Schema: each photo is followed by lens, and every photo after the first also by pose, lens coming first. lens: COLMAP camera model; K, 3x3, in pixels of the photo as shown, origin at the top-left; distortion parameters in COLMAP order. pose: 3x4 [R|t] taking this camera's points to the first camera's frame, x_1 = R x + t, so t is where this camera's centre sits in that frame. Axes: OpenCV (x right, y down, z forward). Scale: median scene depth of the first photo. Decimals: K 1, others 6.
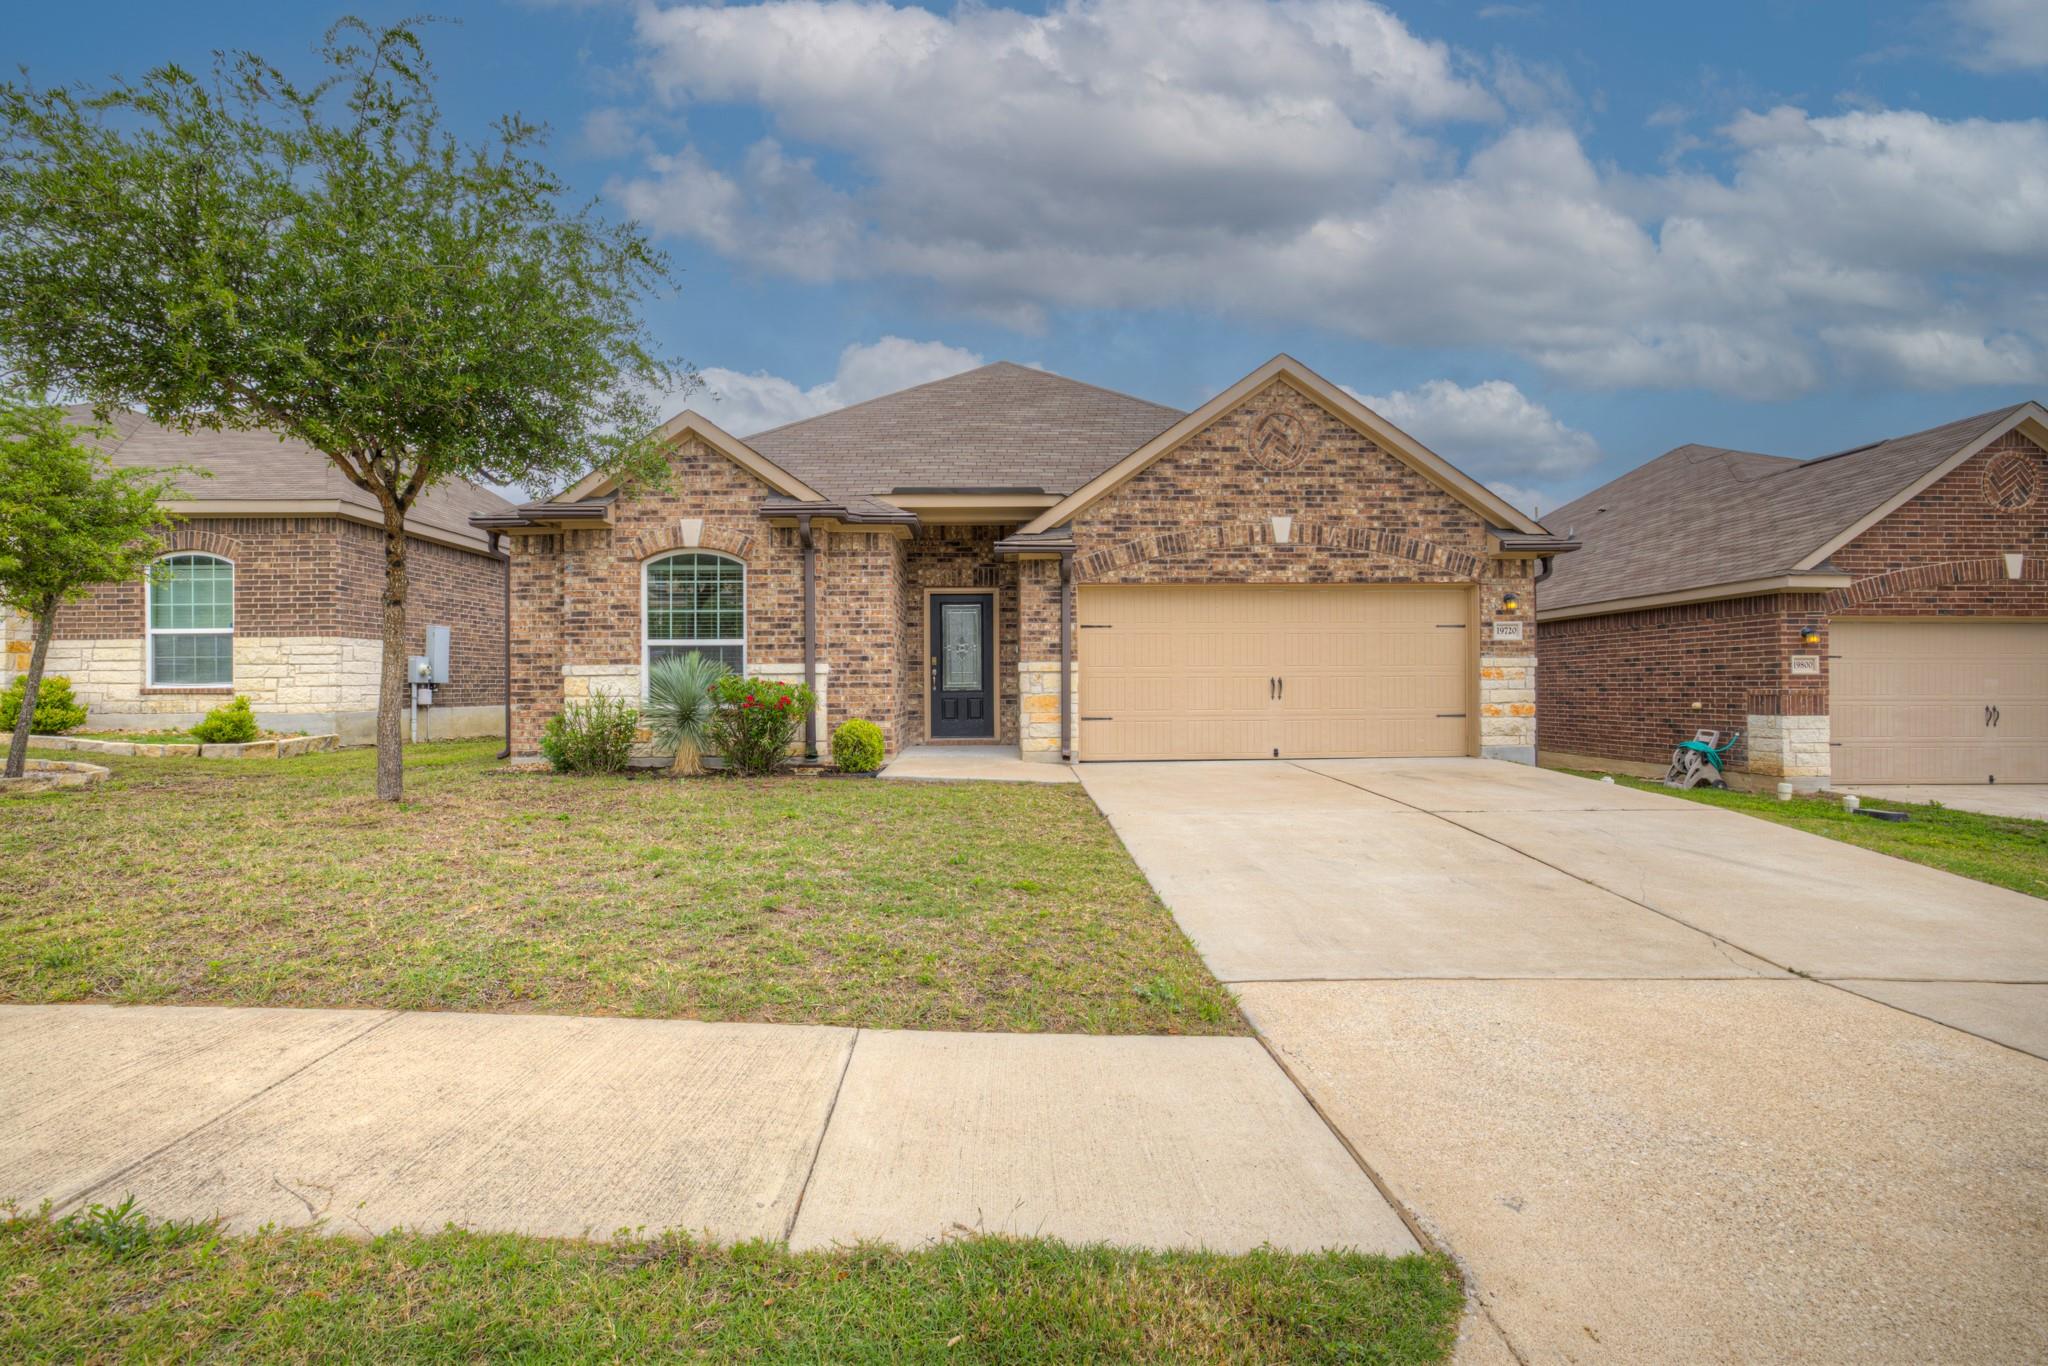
lens RADIAL K [[885.4, 0, 1024.0], [0, 885.4, 683.0], [0, 0, 1]] dist [-0.031157, 0.000071]
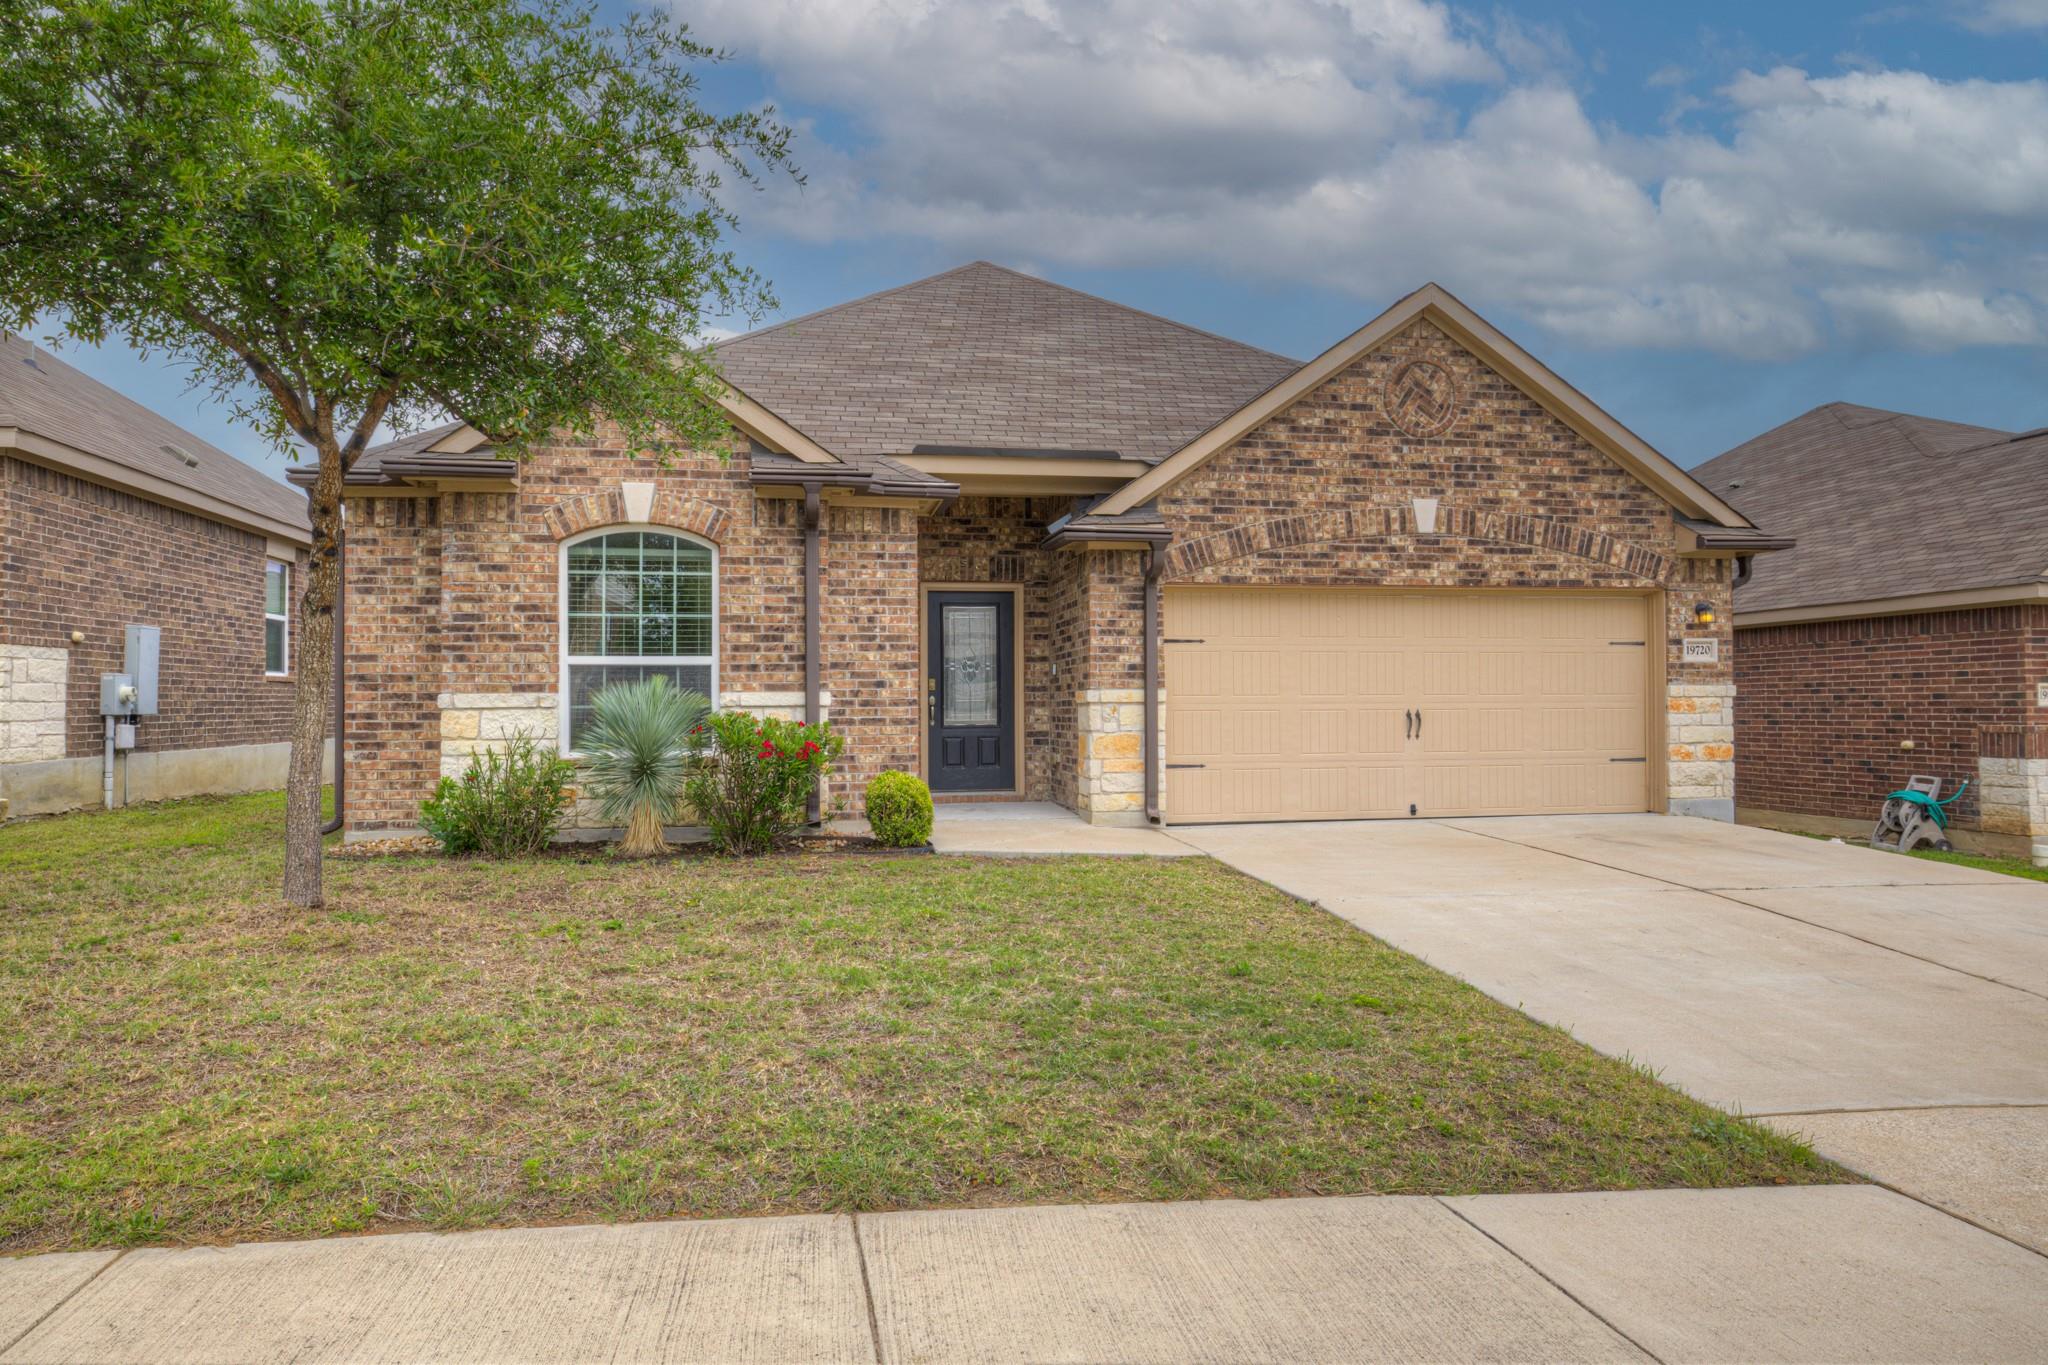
lens RADIAL K [[1261.6, 0, 1024.0], [0, 1261.6, 682.5], [0, 0, 1]] dist [0.008302, 0.001470]
pose [[0.989468, 0.003688, 0.144702, -0.206383], [-0.001733, 0.999906, -0.013631, -0.015006], [-0.144739, 0.013237, 0.989381, -0.021724]]
